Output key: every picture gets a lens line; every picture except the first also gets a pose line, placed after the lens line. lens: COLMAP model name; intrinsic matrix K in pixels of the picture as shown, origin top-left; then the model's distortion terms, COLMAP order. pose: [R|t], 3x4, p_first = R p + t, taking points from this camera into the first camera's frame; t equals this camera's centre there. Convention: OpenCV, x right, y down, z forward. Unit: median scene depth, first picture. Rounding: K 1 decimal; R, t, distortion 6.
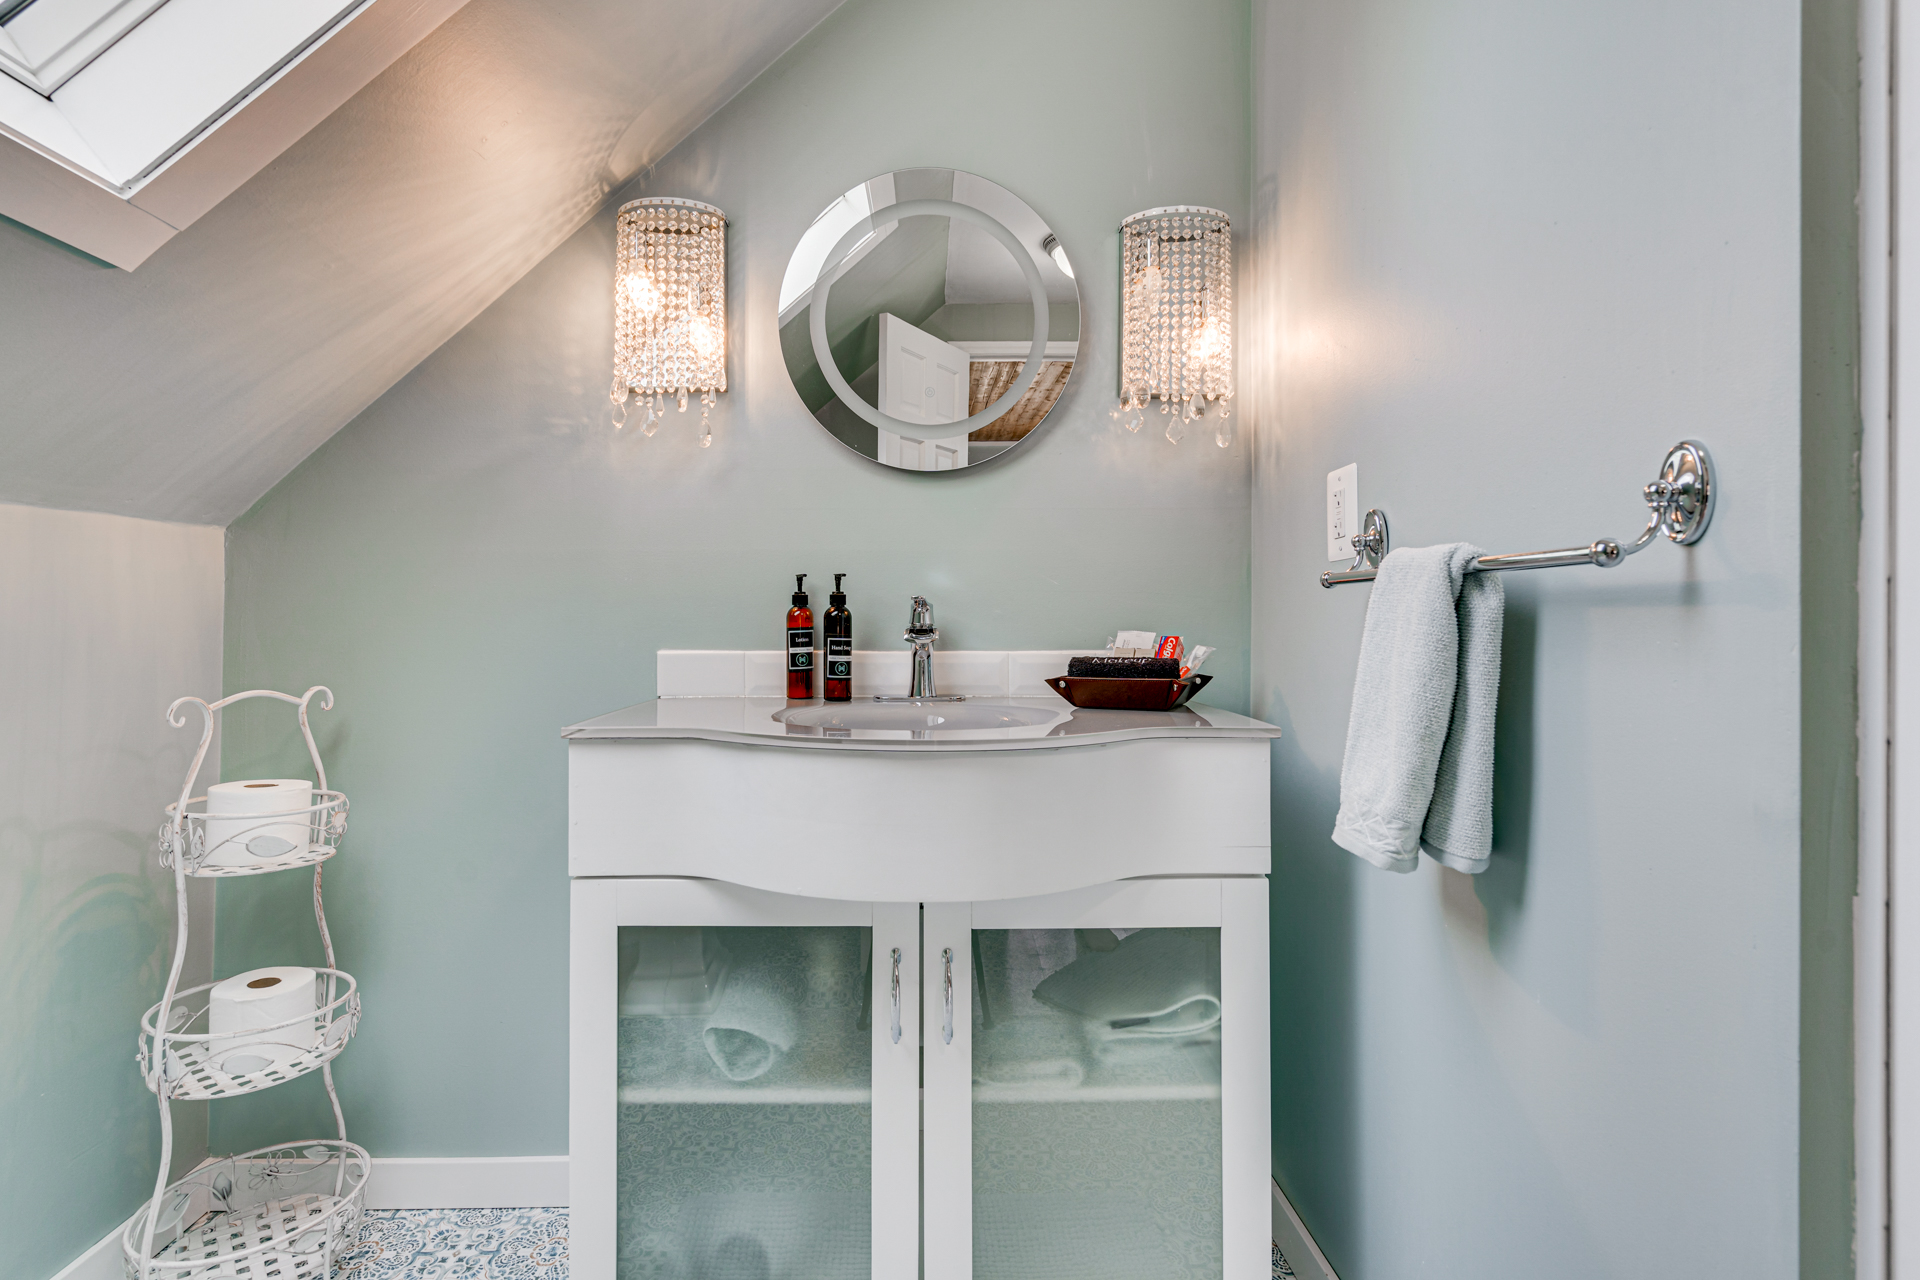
lens RADIAL K [[886.7, 0, 950.2], [0, 886.7, 618.0], [0, 0, 1]] dist [-0.010836, 0.002468]
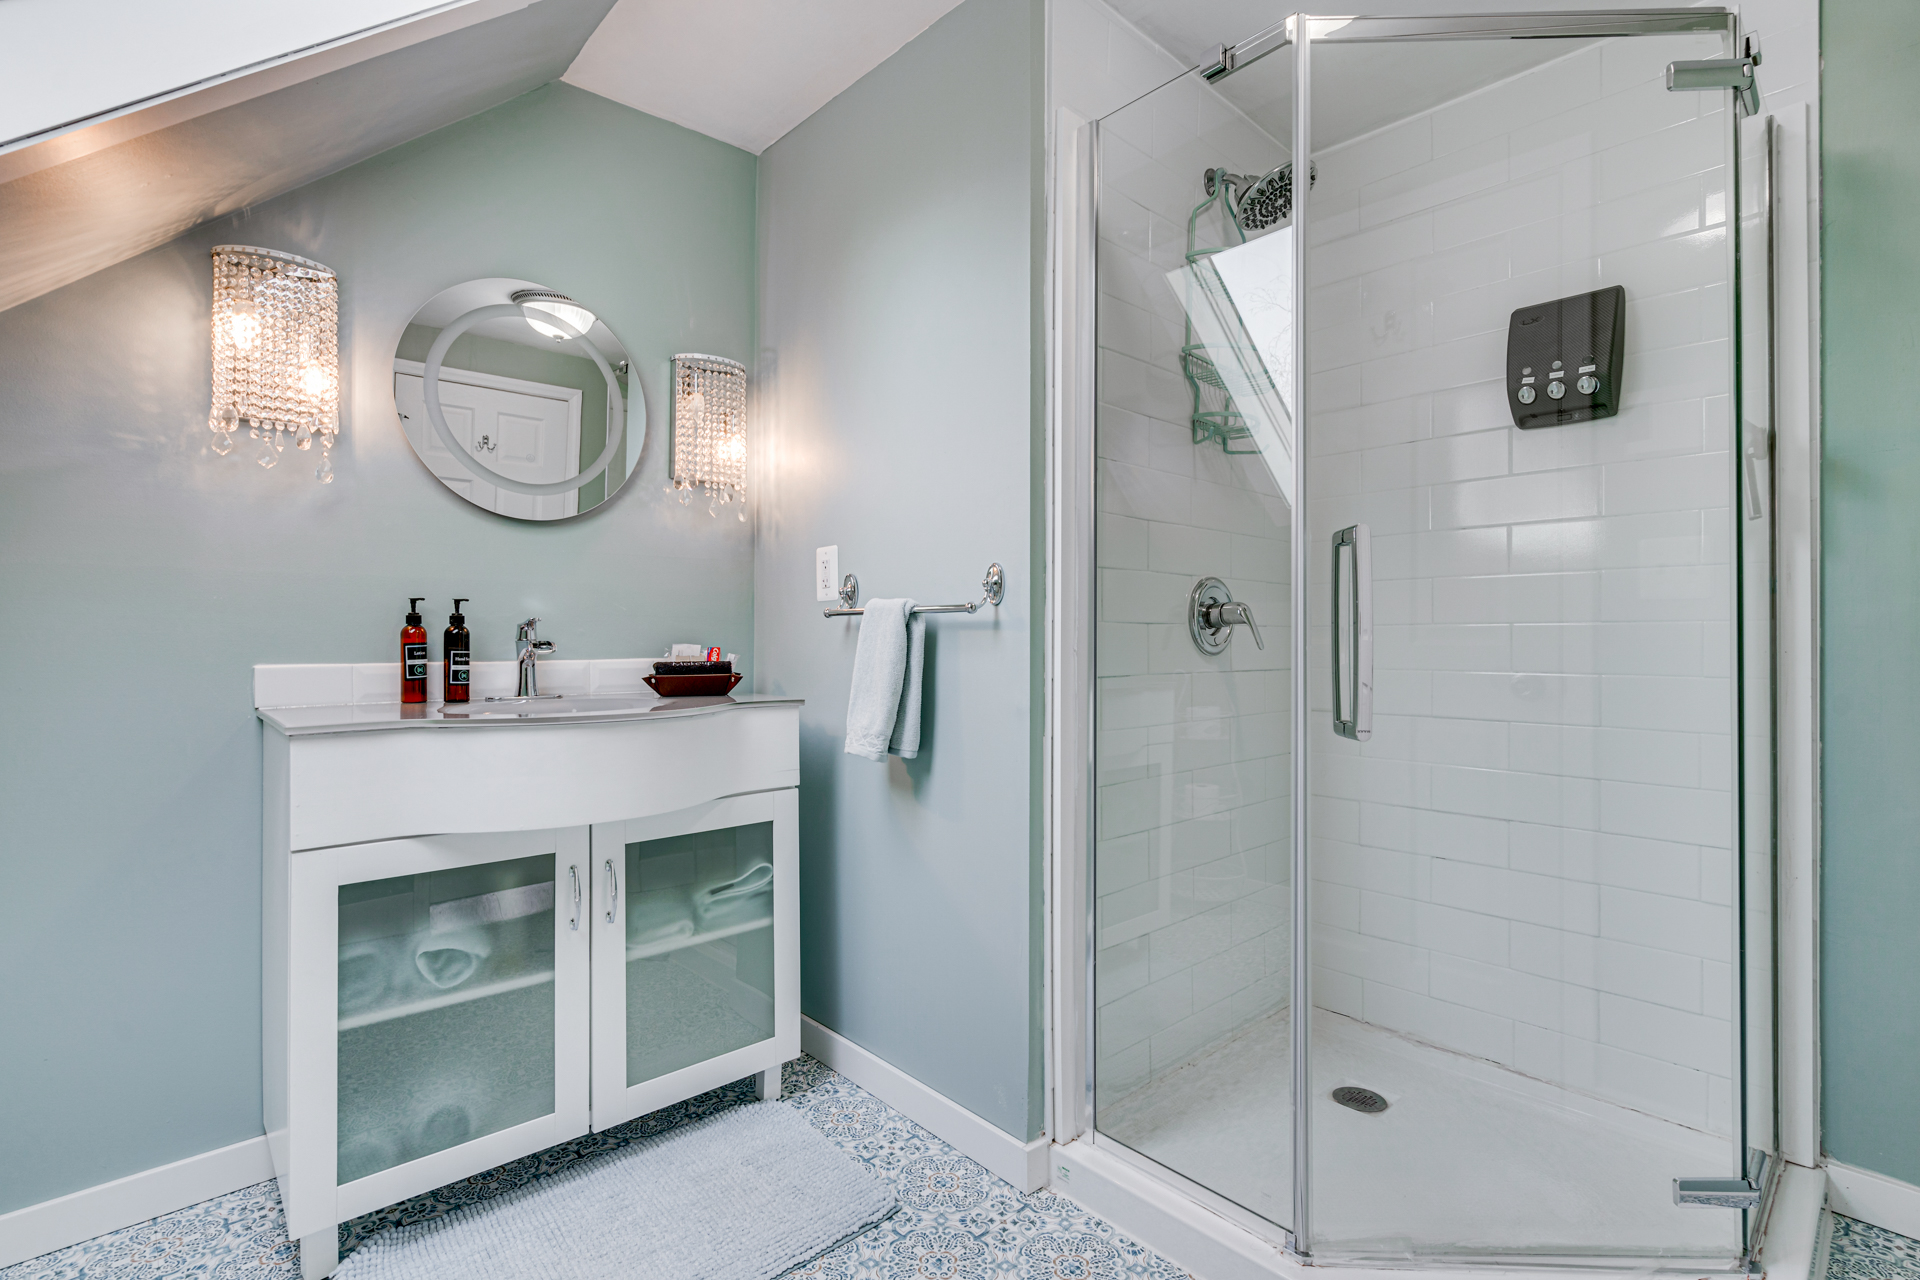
lens RADIAL K [[886.7, 0, 945.6], [0, 886.7, 630.0], [0, 0, 1]] dist [-0.010836, 0.002468]
pose [[0.759029, 0.004481, 0.651042, -0.517391], [-0.000146, 0.999977, -0.006713, 0.001909], [-0.651057, 0.005000, 0.759012, -0.462864]]
